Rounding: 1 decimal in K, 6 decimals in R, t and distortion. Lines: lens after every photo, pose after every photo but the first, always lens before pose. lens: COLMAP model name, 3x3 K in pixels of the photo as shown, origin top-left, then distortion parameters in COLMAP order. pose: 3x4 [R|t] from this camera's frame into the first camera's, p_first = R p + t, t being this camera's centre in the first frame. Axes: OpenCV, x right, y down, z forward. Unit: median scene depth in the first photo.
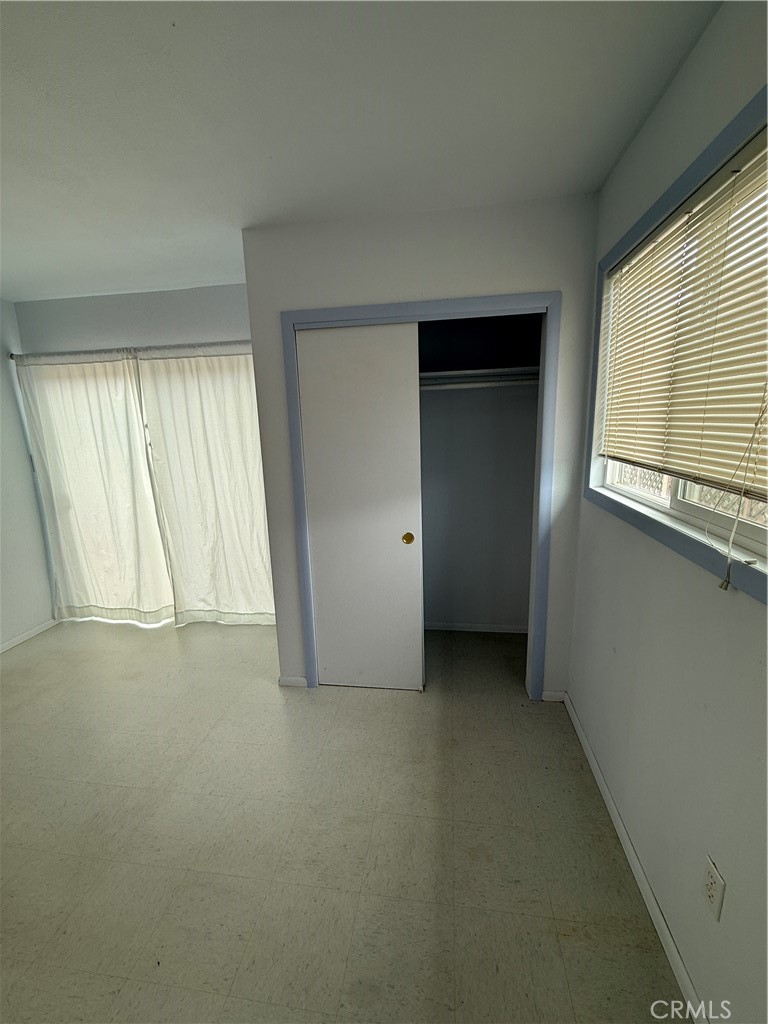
lens RADIAL K [[438.1, 0, 383.5], [0, 438.1, 514.2], [0, 0, 1]] dist [-0.000589, 0.000034]
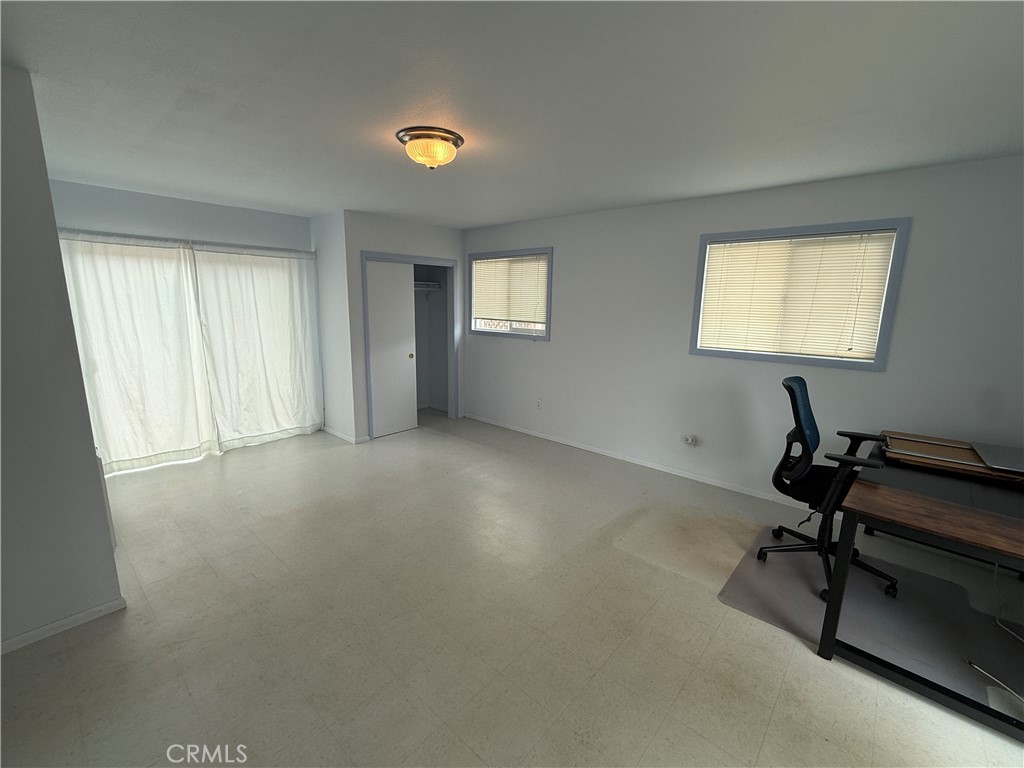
lens RADIAL K [[438.1, 0, 509.2], [0, 438.1, 386.1], [0, 0, 1]] dist [-0.000589, 0.000034]
pose [[0.550057, -0.119423, 0.826544, -1.507690], [0.141789, 0.988708, 0.048494, 0.166245], [-0.823003, 0.090520, 0.560779, -0.644688]]
